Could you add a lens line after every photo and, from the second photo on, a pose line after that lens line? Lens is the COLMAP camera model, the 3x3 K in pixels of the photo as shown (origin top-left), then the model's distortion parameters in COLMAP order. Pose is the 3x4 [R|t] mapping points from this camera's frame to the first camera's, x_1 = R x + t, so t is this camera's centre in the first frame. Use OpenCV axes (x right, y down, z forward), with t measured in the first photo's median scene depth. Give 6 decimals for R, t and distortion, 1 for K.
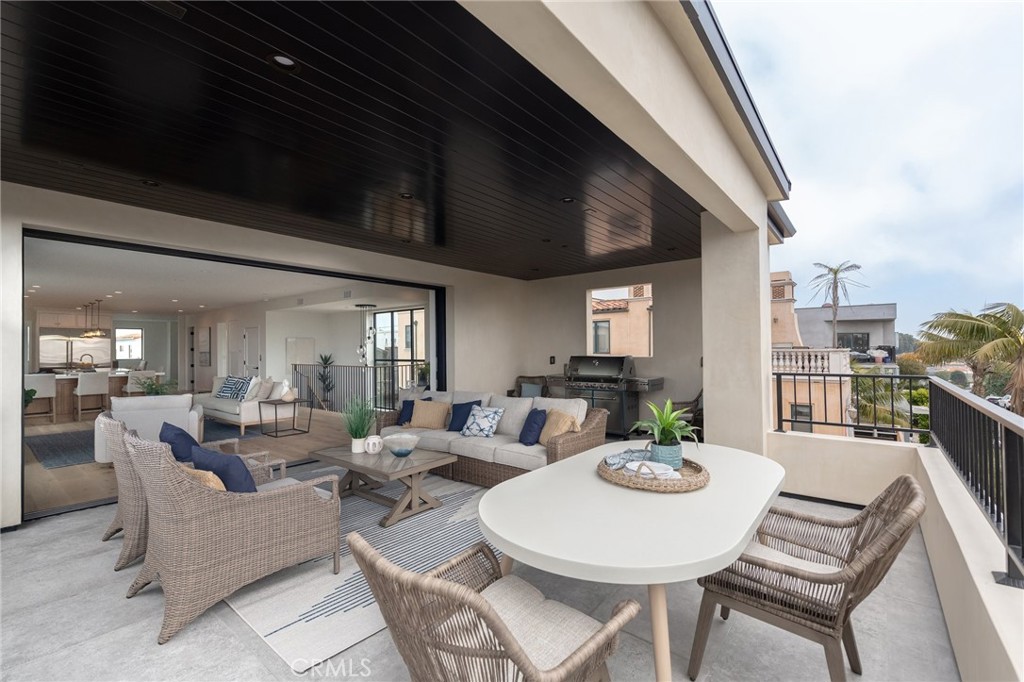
lens RADIAL K [[438.6, 0, 515.8], [0, 438.6, 344.0], [0, 0, 1]] dist [-0.002523, -0.000110]
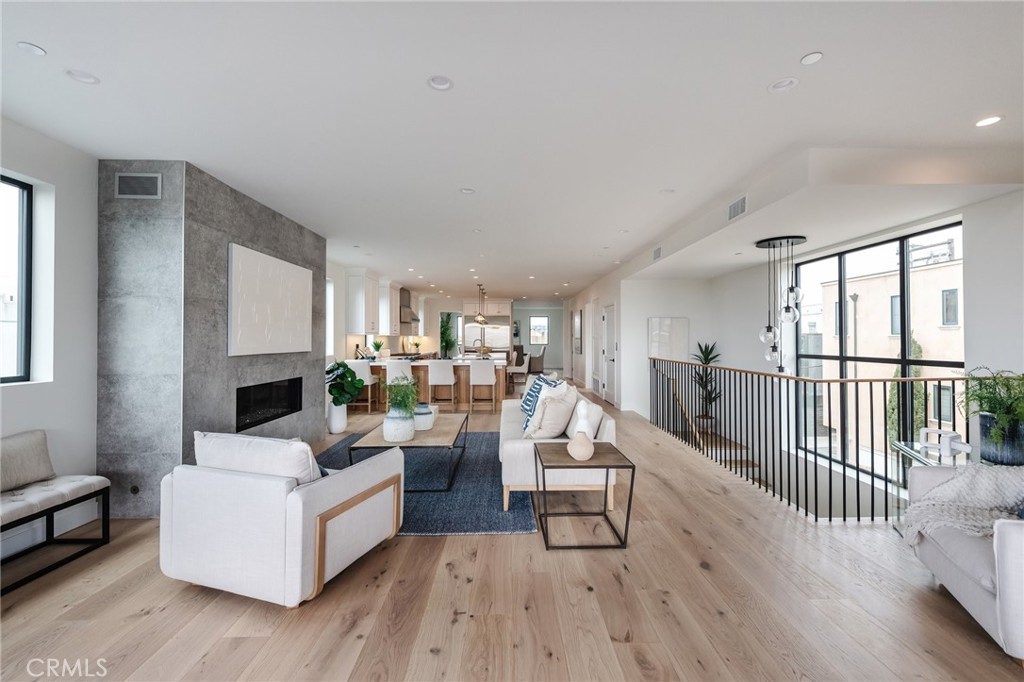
lens RADIAL K [[438.6, 0, 518.8], [0, 438.6, 338.4], [0, 0, 1]] dist [-0.002523, -0.000110]
pose [[0.658522, 0.005226, -0.752544, -0.152056], [0.006735, 0.999895, 0.012837, 0.007561], [0.752532, -0.013521, 0.658417, 0.422925]]
